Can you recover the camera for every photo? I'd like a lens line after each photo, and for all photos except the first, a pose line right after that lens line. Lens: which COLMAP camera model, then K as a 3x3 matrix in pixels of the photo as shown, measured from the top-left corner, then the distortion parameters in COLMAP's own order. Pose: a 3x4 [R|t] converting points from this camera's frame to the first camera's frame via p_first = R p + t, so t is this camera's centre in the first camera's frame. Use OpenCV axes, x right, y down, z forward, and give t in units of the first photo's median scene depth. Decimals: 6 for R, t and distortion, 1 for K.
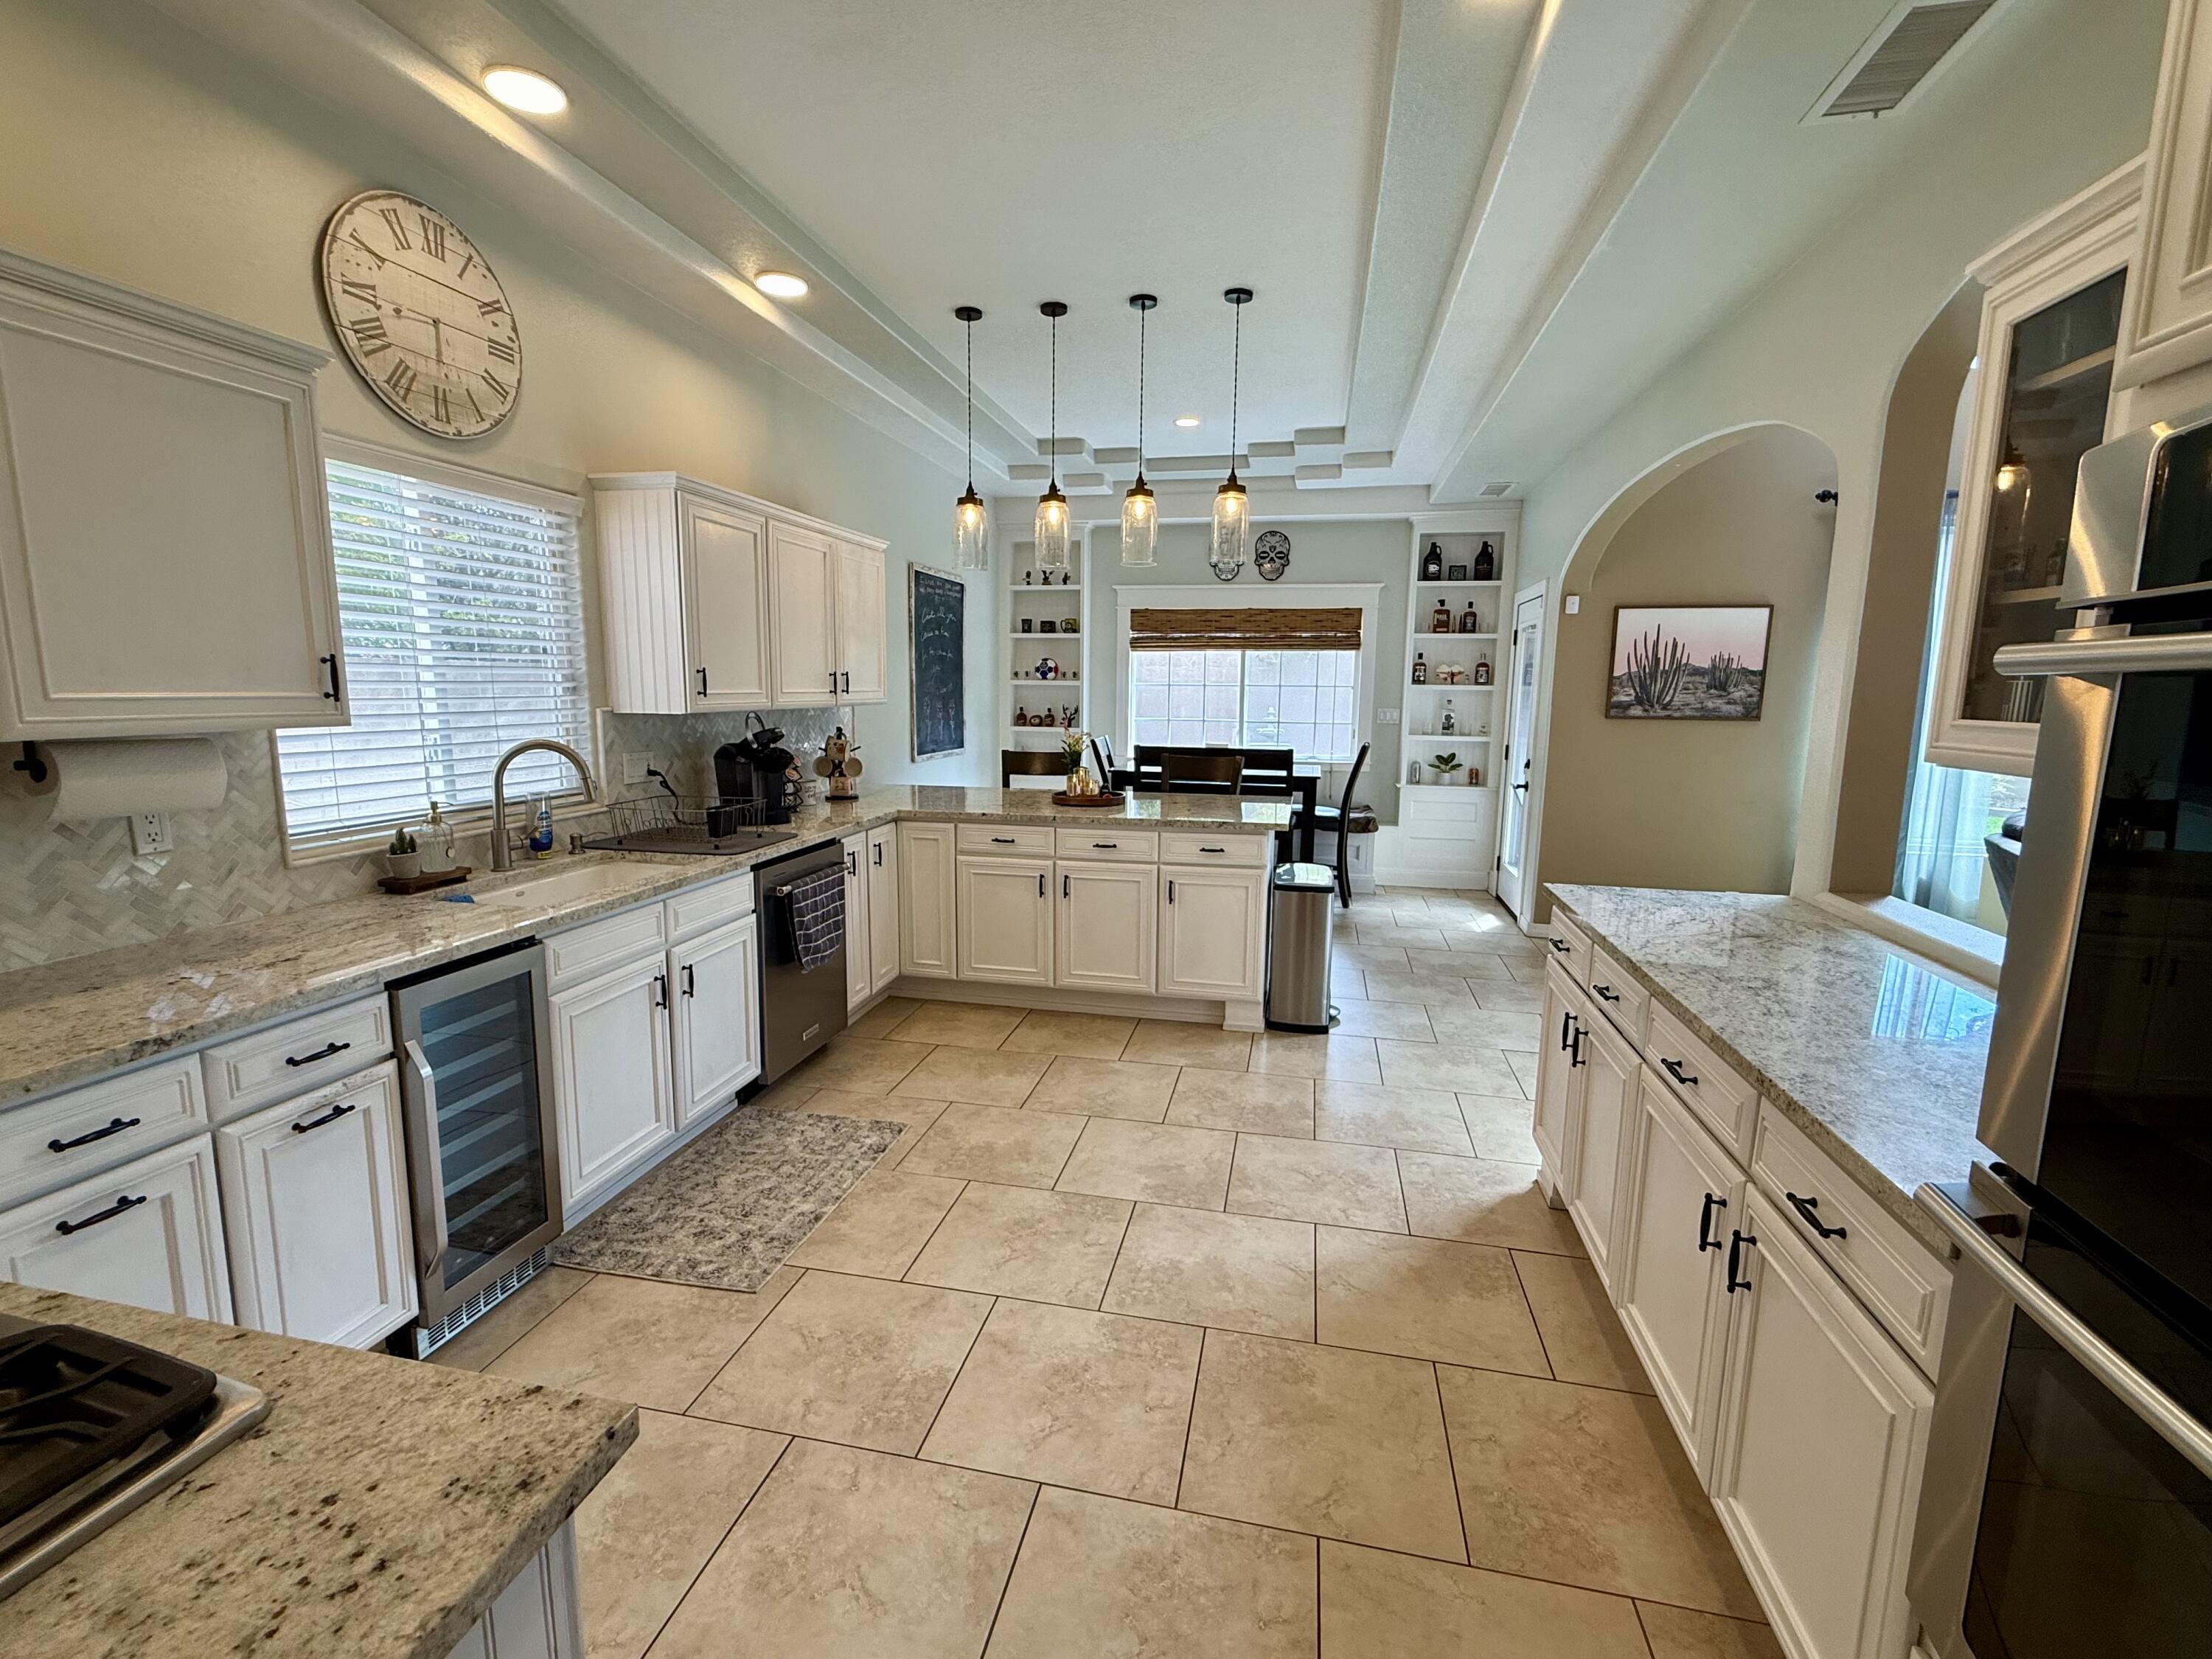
lens RADIAL K [[957.5, 0, 1103.4], [0, 957.5, 832.9], [0, 0, 1]] dist [-0.001727, 0.000327]
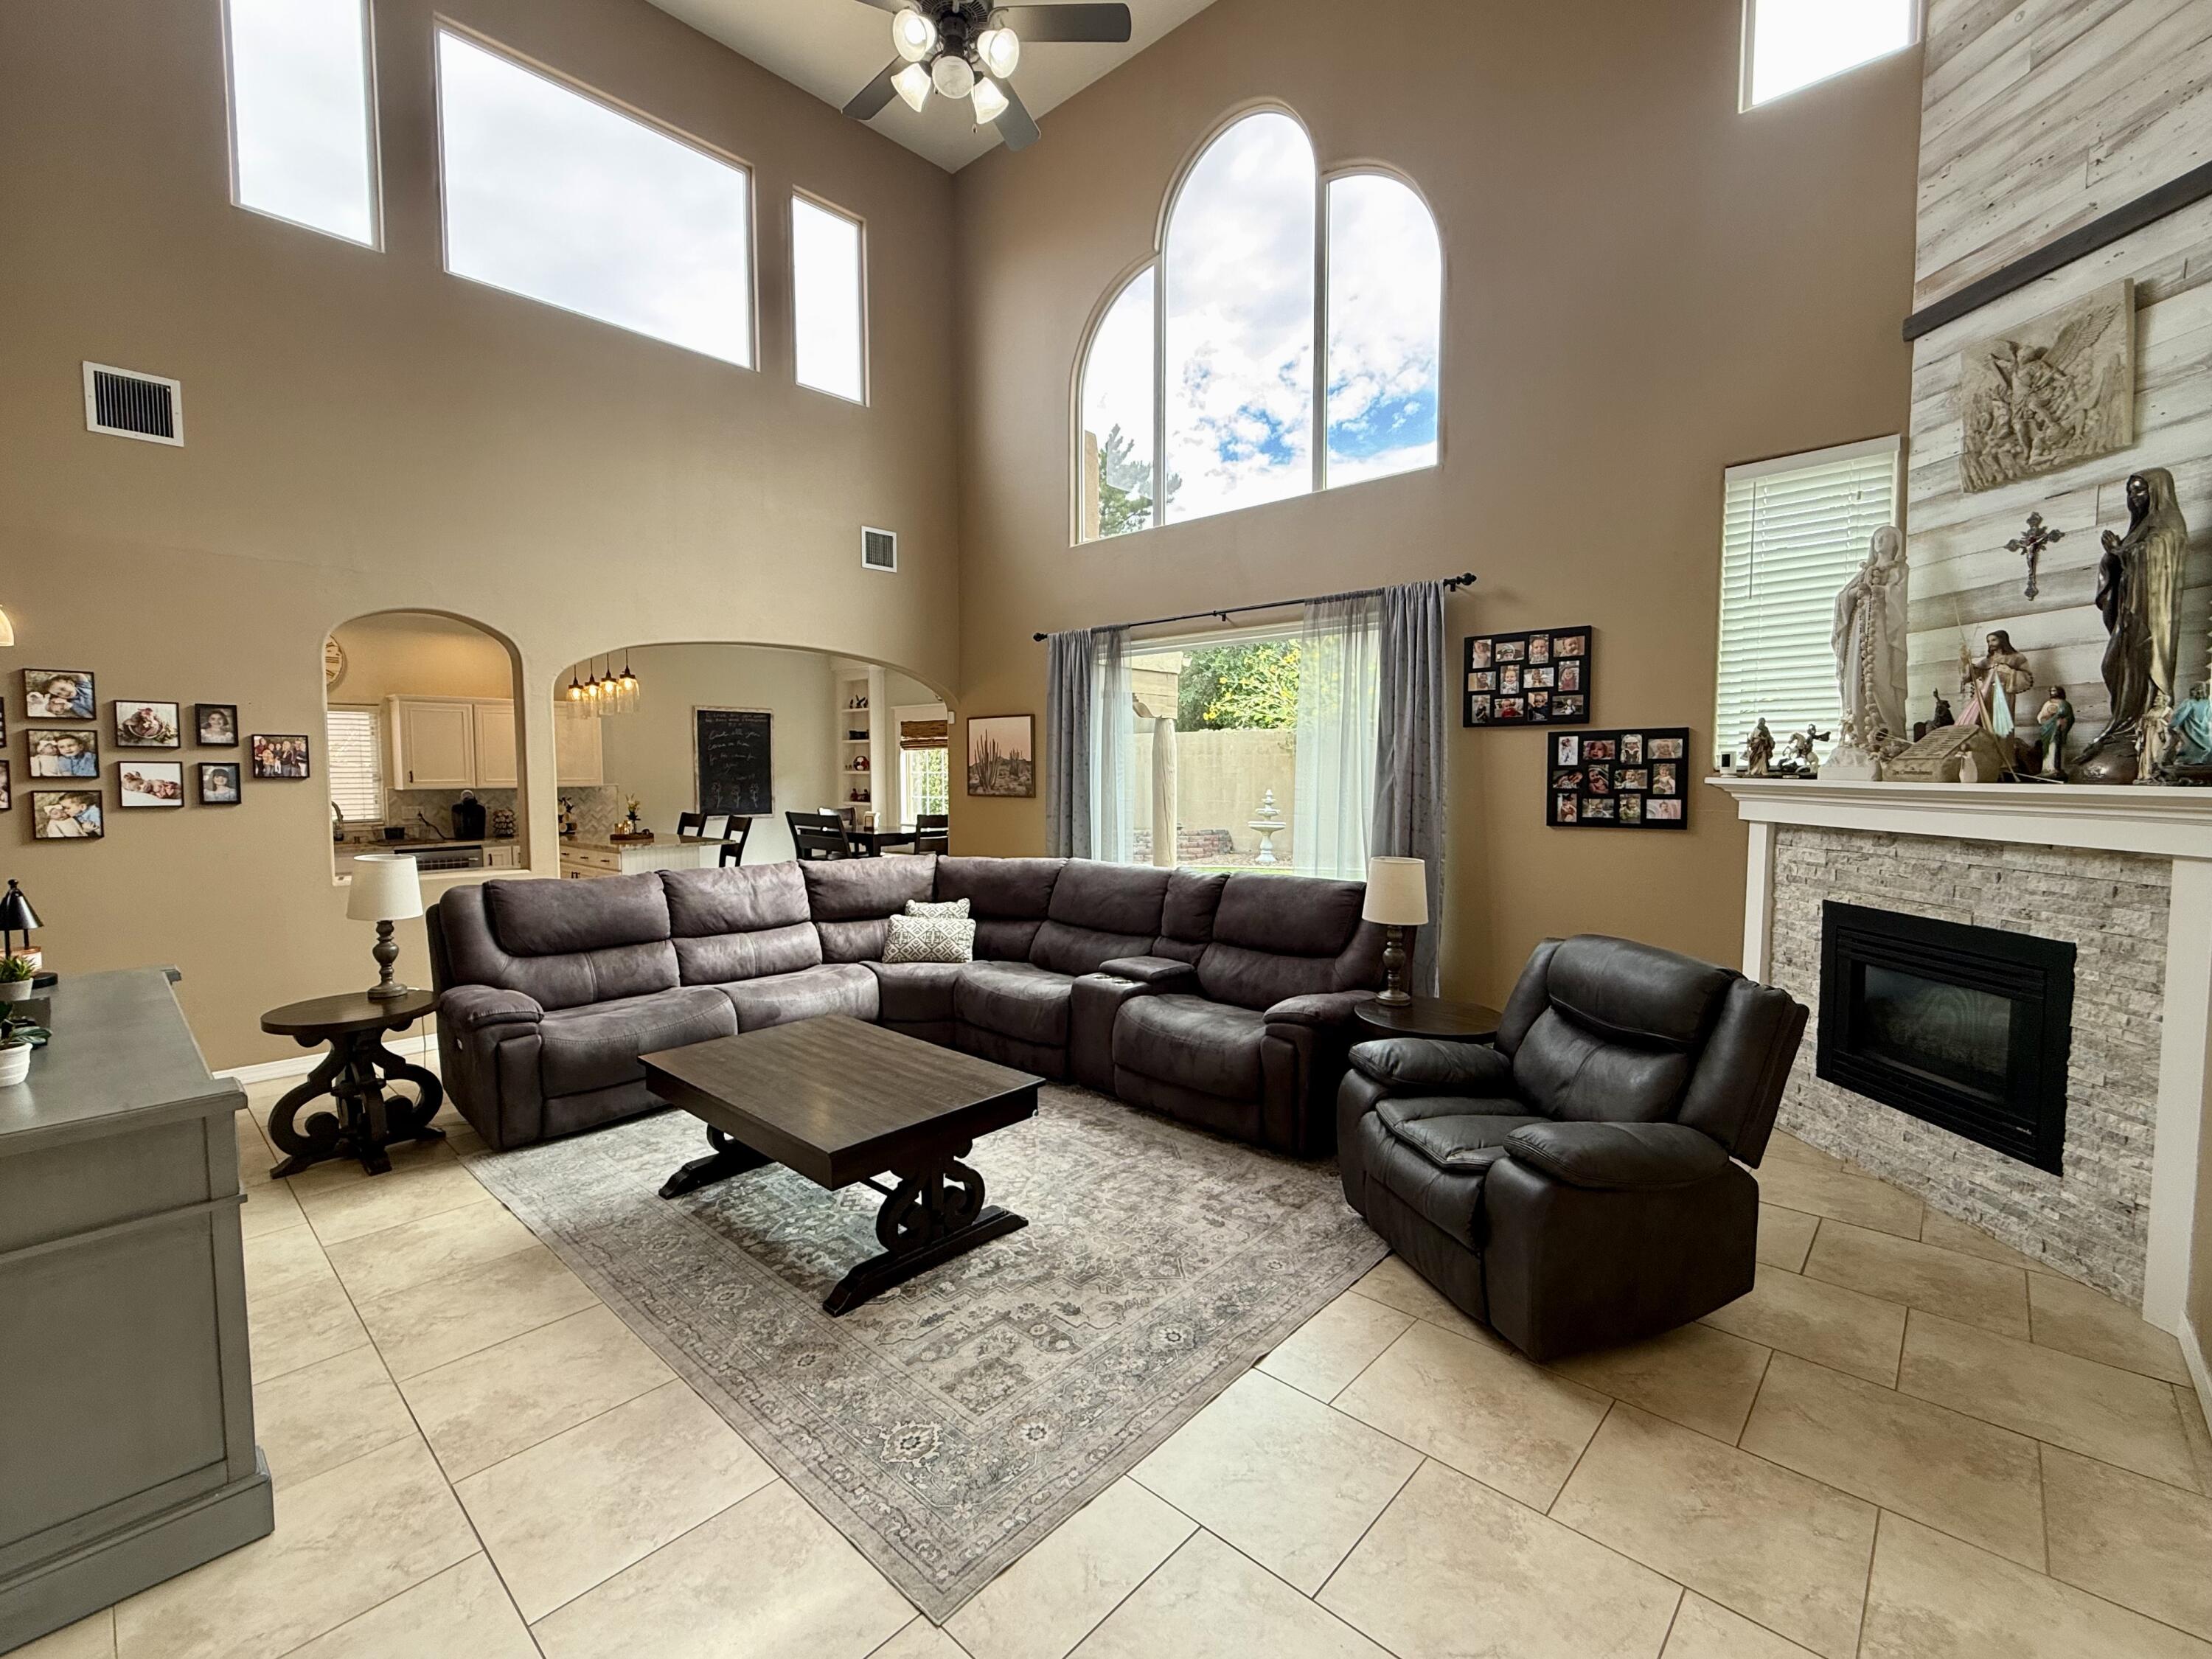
lens RADIAL K [[957.5, 0, 1097.6], [0, 957.5, 820.3], [0, 0, 1]] dist [-0.001727, 0.000327]
pose [[0.861618, 0.016669, -0.507284, 1.416993], [-0.067350, 0.994377, -0.081718, 0.019013], [0.503070, 0.104575, 0.857896, -0.112243]]
